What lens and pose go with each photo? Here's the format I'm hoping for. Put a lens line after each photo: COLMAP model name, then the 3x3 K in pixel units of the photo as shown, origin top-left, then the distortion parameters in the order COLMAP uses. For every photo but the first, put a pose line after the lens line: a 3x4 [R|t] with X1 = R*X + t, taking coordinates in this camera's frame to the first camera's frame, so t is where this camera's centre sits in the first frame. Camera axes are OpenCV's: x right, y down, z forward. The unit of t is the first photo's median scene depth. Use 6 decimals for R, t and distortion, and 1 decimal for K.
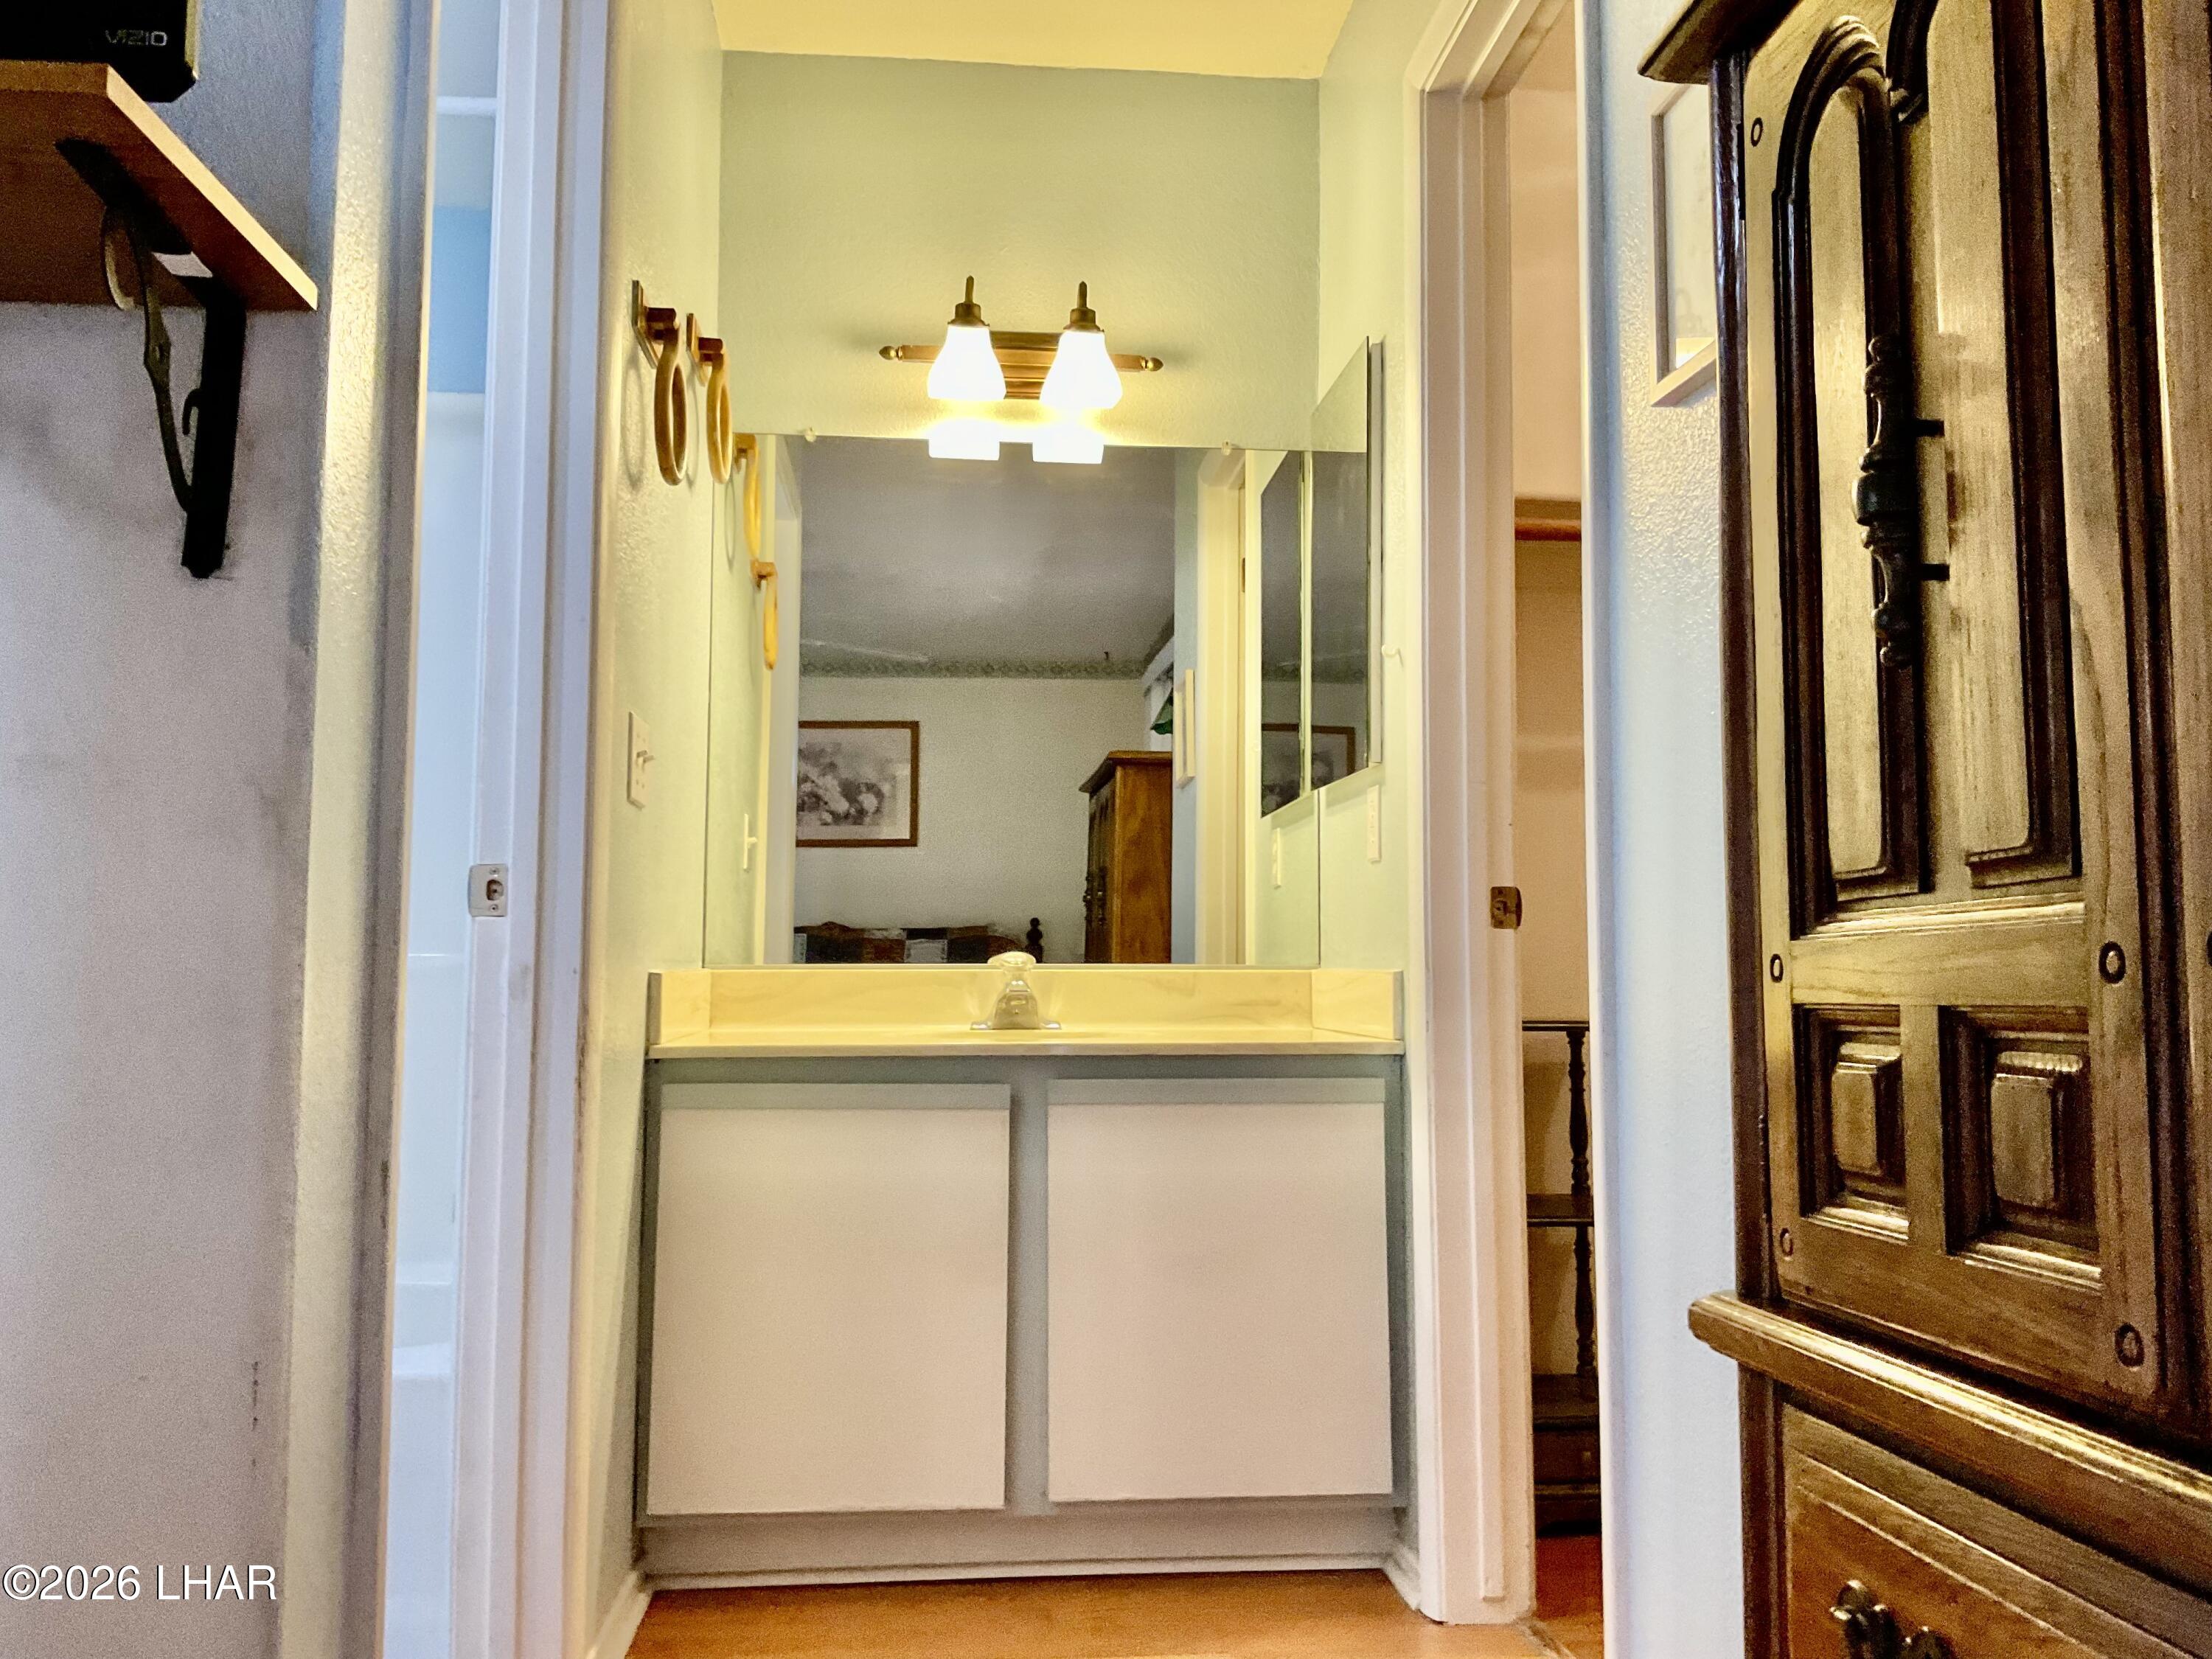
lens RADIAL K [[1846.9, 0, 1107.2], [0, 1846.9, 819.2], [0, 0, 1]] dist [-0.021998, -0.008026]
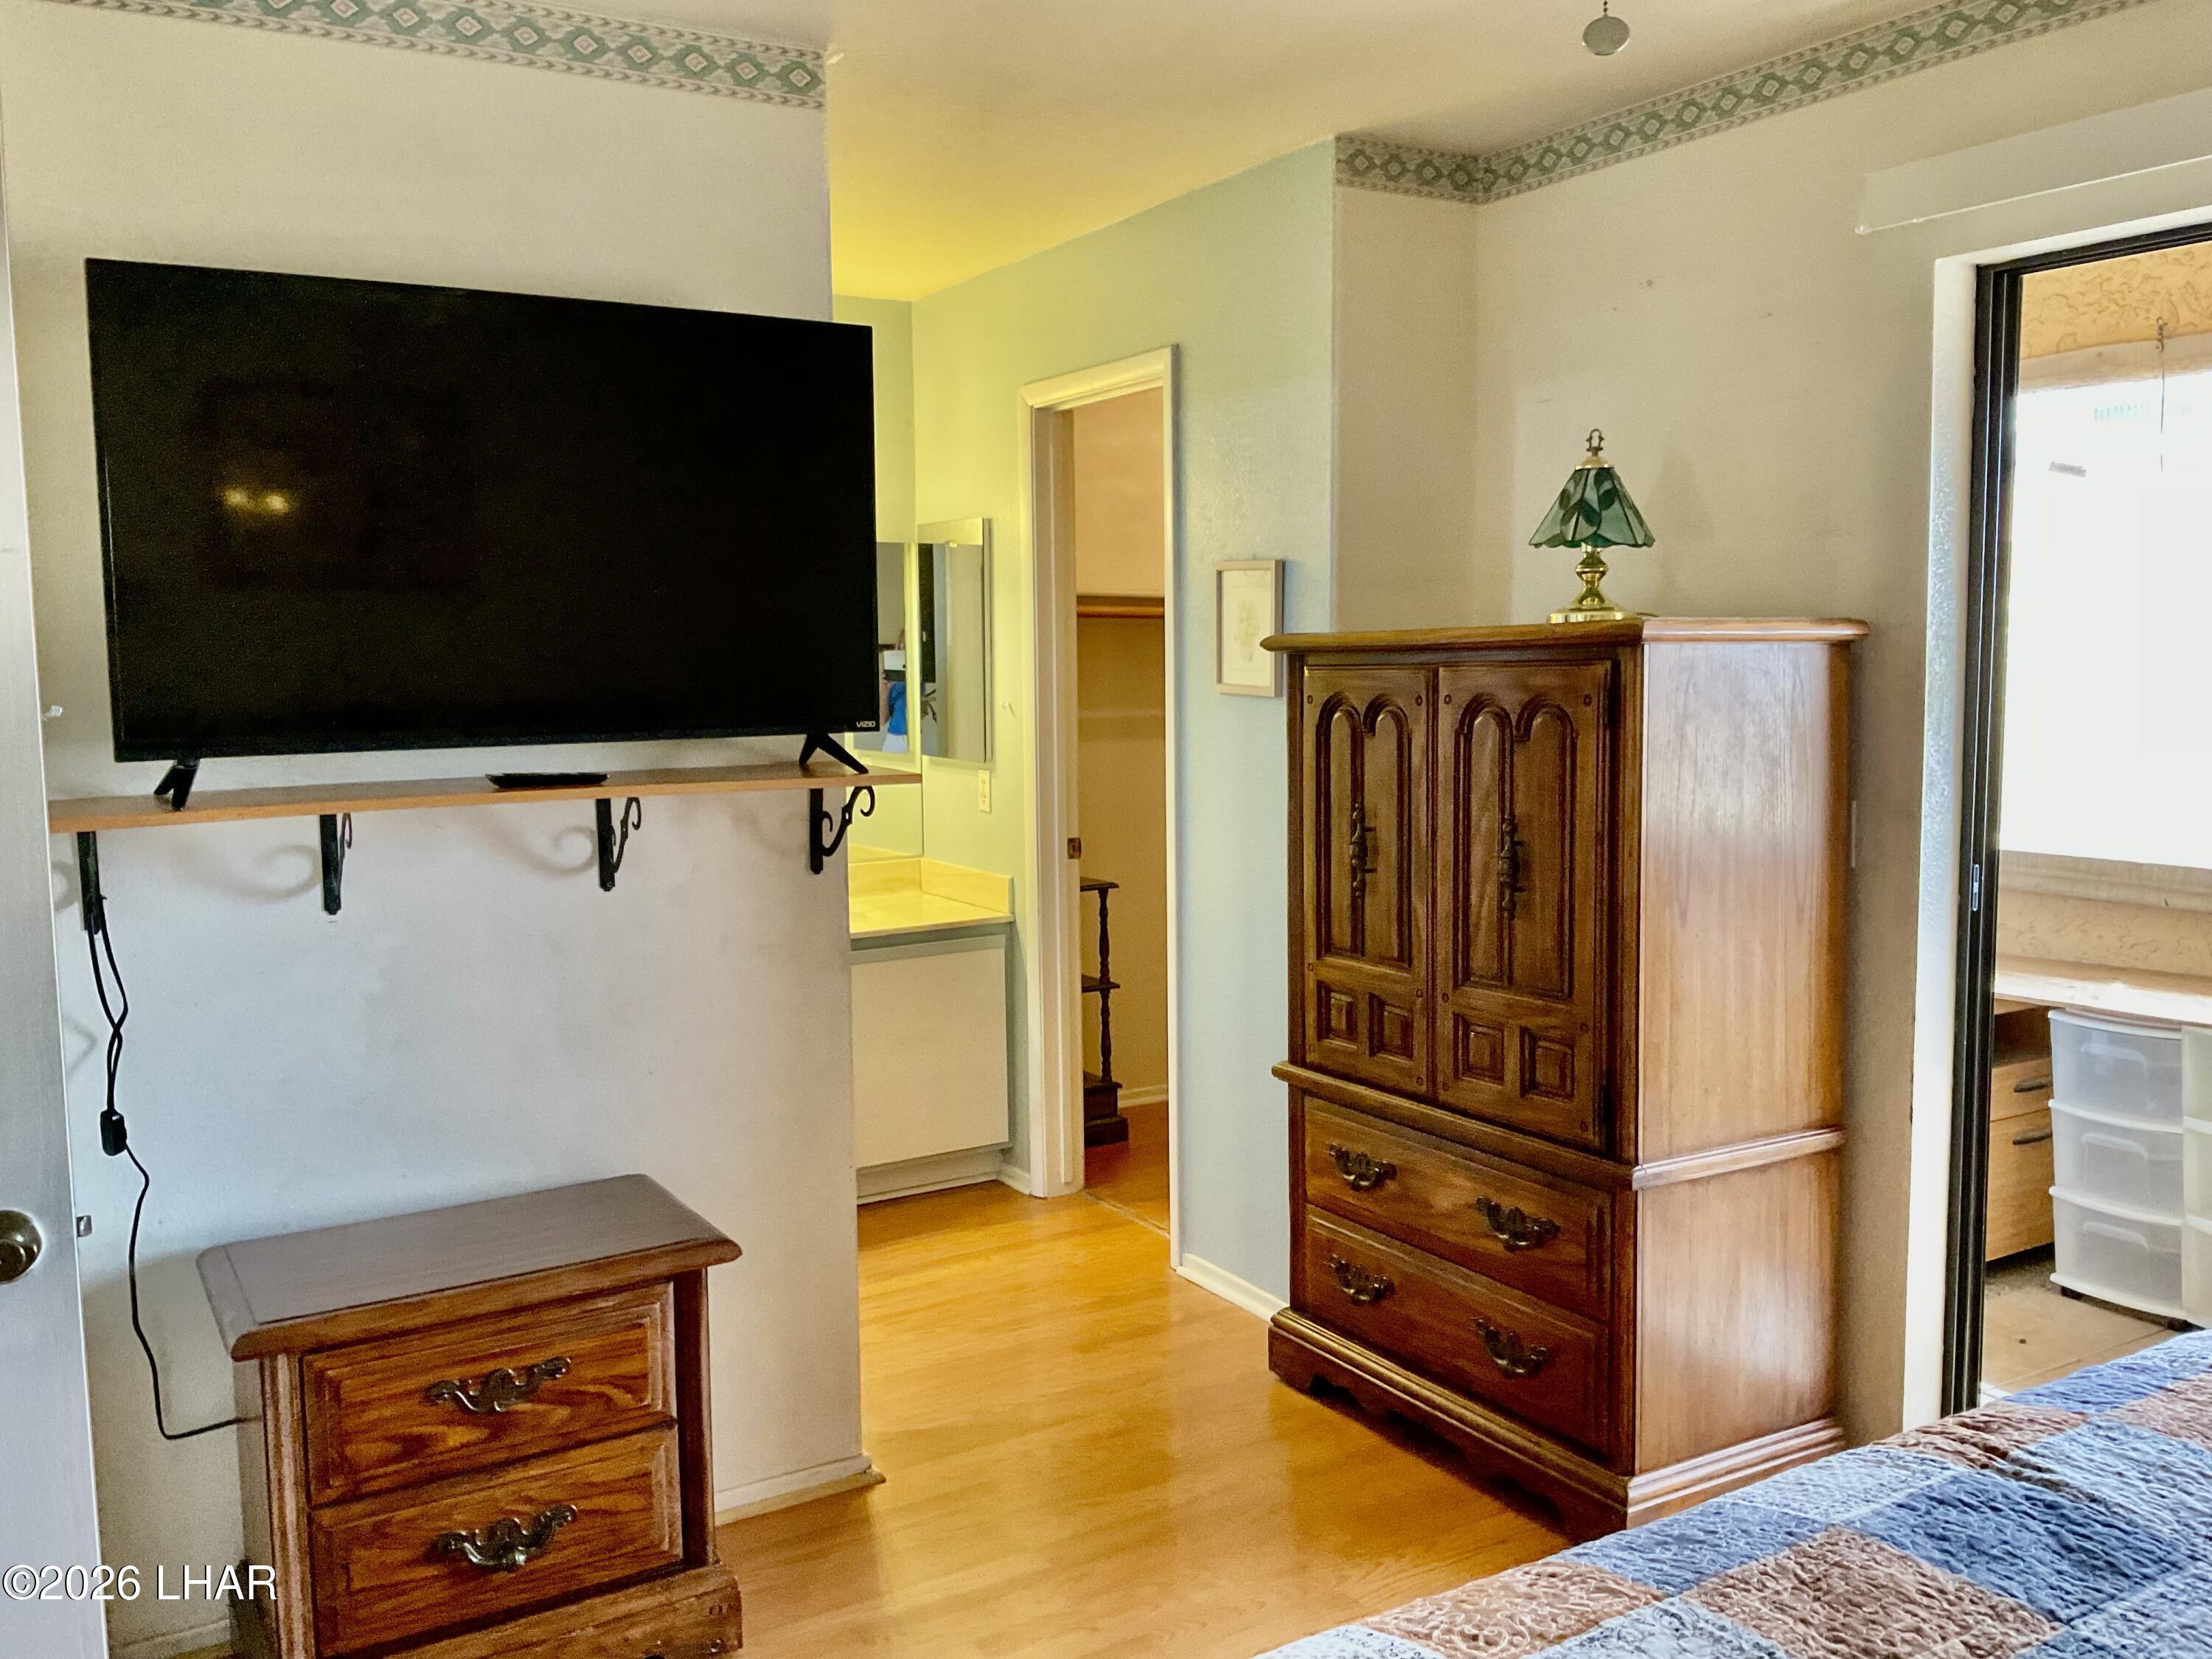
lens RADIAL K [[1846.9, 0, 1105.4], [0, 1846.9, 831.4], [0, 0, 1]] dist [-0.021998, -0.008026]
pose [[0.900128, -0.064856, 0.430771, -1.365859], [-0.017414, 0.982708, 0.184341, -0.757821], [-0.435278, -0.173432, 0.883433, -1.700597]]
